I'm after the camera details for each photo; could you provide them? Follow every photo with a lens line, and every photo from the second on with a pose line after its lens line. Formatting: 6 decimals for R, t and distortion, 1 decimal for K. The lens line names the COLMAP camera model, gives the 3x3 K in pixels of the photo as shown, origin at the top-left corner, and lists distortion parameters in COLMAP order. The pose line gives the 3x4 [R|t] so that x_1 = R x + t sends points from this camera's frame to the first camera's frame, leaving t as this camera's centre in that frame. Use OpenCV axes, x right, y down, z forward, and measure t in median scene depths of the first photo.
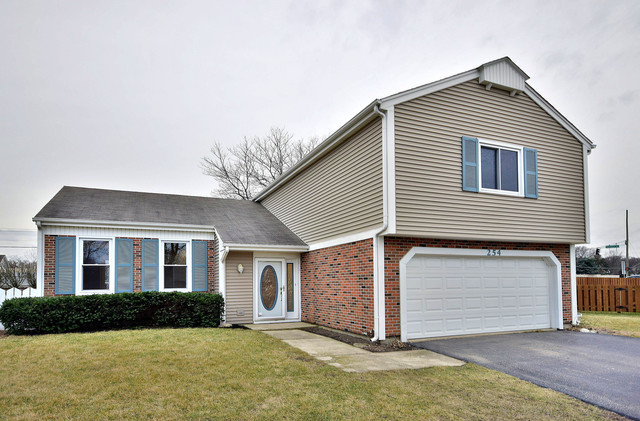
lens RADIAL K [[340.9, 0, 275.8], [0, 340.9, 273.5], [0, 0, 1]] dist [0.001570, 0.003101]
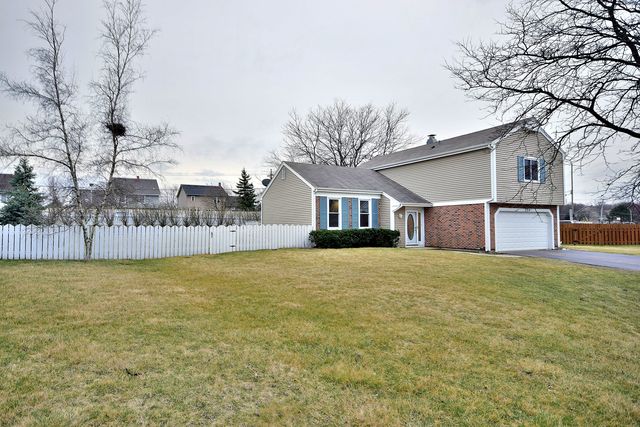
lens RADIAL K [[378.8, 0, 320.6], [0, 378.8, 212.8], [0, 0, 1]] dist [0.003535, 0.000621]
pose [[0.977210, 0.014746, 0.211762, -0.930799], [-0.012436, 0.999848, -0.012239, -0.001863], [-0.211910, 0.009327, 0.977245, -0.839378]]
